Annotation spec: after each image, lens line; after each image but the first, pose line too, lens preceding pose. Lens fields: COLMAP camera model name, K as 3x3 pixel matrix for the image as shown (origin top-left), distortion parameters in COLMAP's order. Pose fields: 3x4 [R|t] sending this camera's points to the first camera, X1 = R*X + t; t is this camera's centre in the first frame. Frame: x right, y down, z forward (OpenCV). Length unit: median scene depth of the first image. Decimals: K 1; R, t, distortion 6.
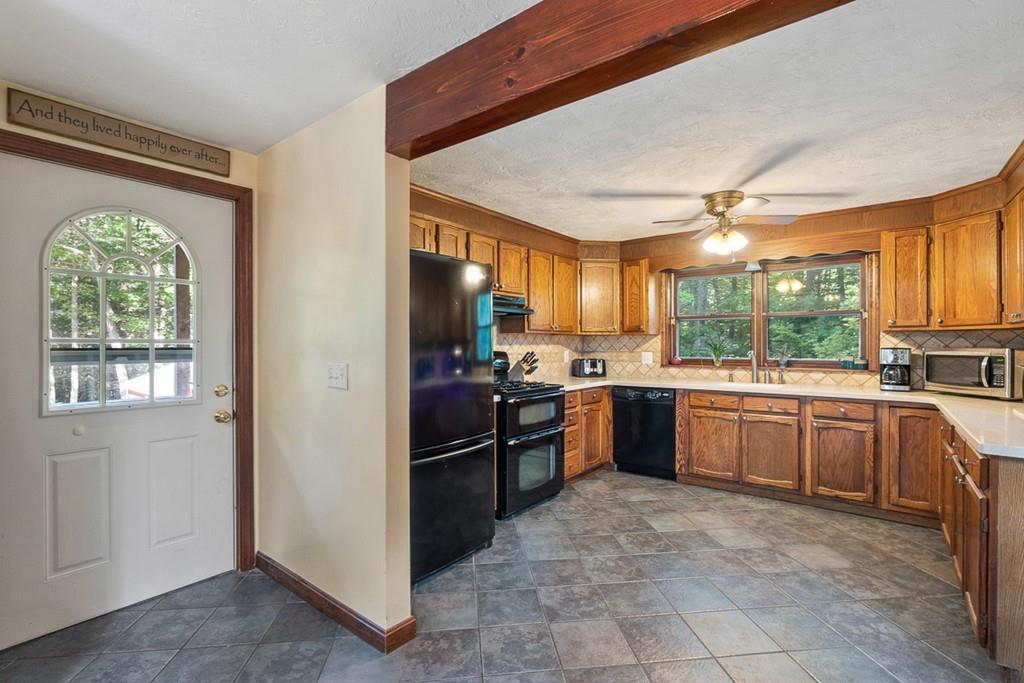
lens RADIAL K [[470.2, 0, 512.6], [0, 470.2, 343.3], [0, 0, 1]] dist [-0.002701, -0.000837]
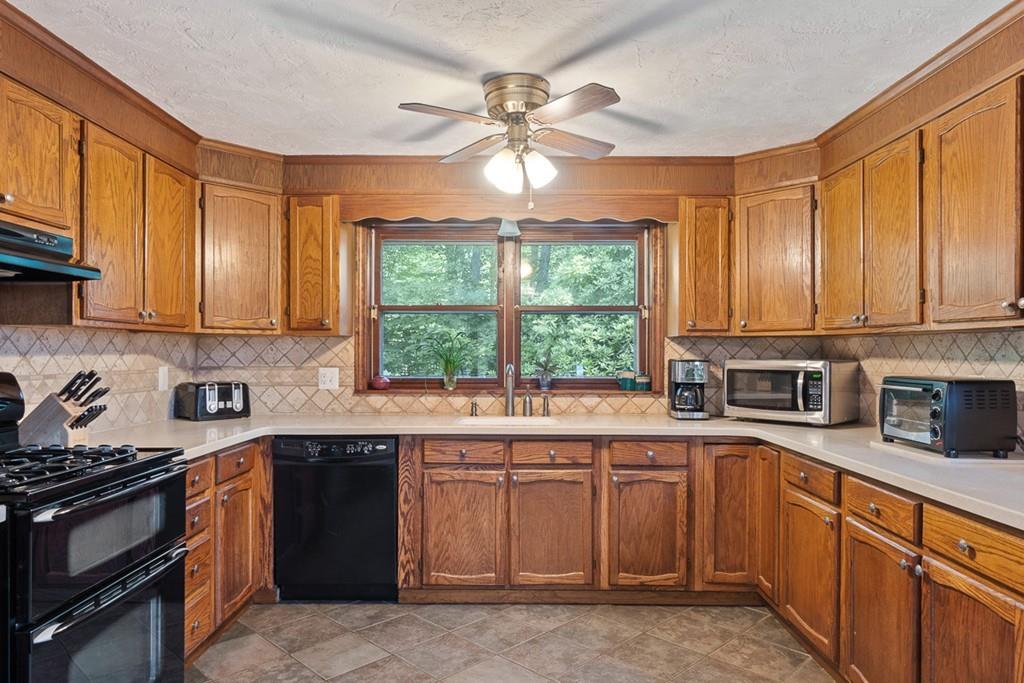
lens RADIAL K [[687.0, 0, 538.0], [0, 687.0, 352.3], [0, 0, 1]] dist [-0.009196, 0.002313]
pose [[0.786883, 0.003688, 0.617091, -0.021969], [-0.004865, 0.999988, 0.000226, -0.001078], [-0.617083, -0.003180, 0.786892, 0.293699]]
